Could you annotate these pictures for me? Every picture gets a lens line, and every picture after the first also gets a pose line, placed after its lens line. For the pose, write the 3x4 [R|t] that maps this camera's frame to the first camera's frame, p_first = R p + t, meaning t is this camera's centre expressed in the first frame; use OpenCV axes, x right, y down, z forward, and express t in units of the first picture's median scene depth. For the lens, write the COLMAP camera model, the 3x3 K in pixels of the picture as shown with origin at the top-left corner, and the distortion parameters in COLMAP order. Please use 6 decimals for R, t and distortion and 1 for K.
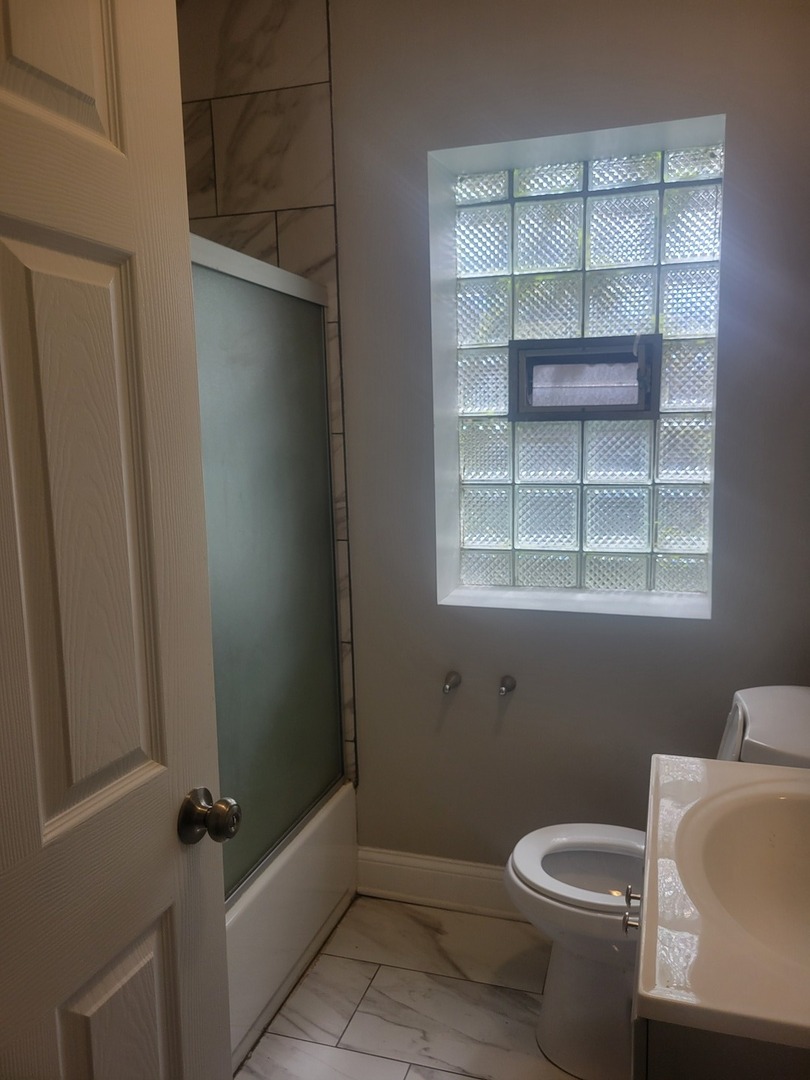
lens RADIAL K [[803.3, 0, 408.1], [0, 803.3, 542.4], [0, 0, 1]] dist [0.008056, -0.006029]
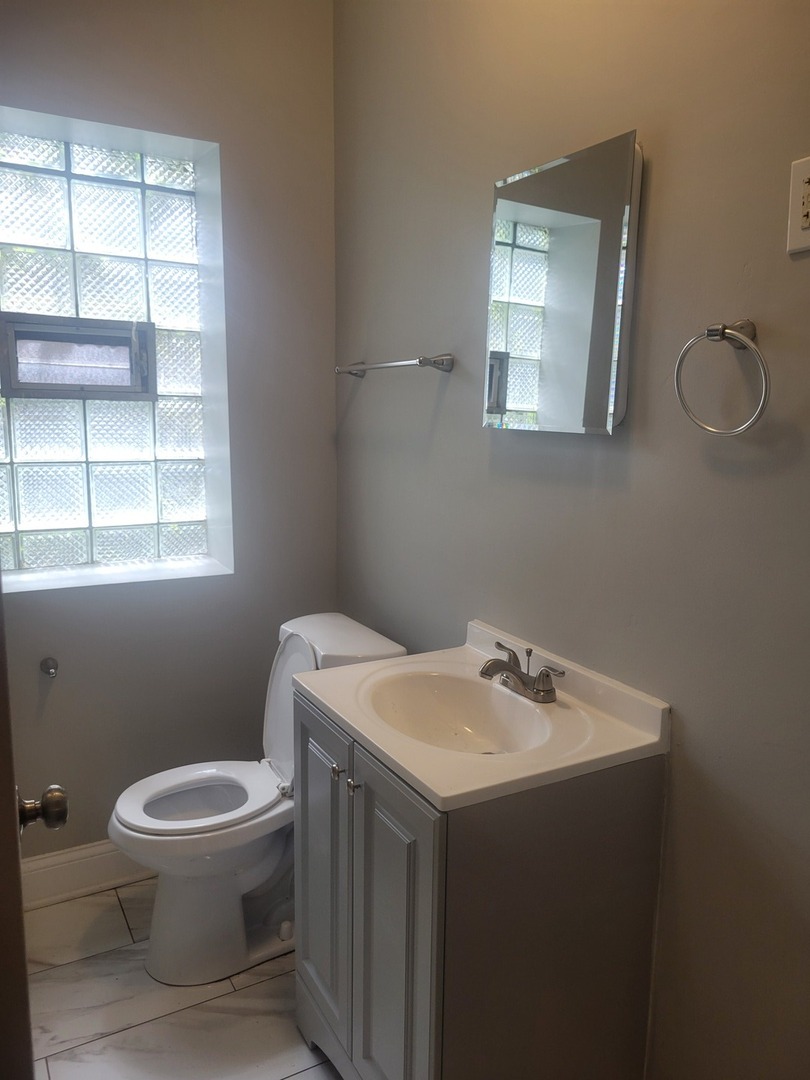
lens RADIAL K [[803.3, 0, 407.2], [0, 803.3, 540.3], [0, 0, 1]] dist [0.008056, -0.006029]
pose [[0.684195, -0.085474, 0.724273, -0.263797], [0.073631, 0.996130, 0.048000, 0.008556], [-0.725573, 0.020487, 0.687840, 0.001530]]
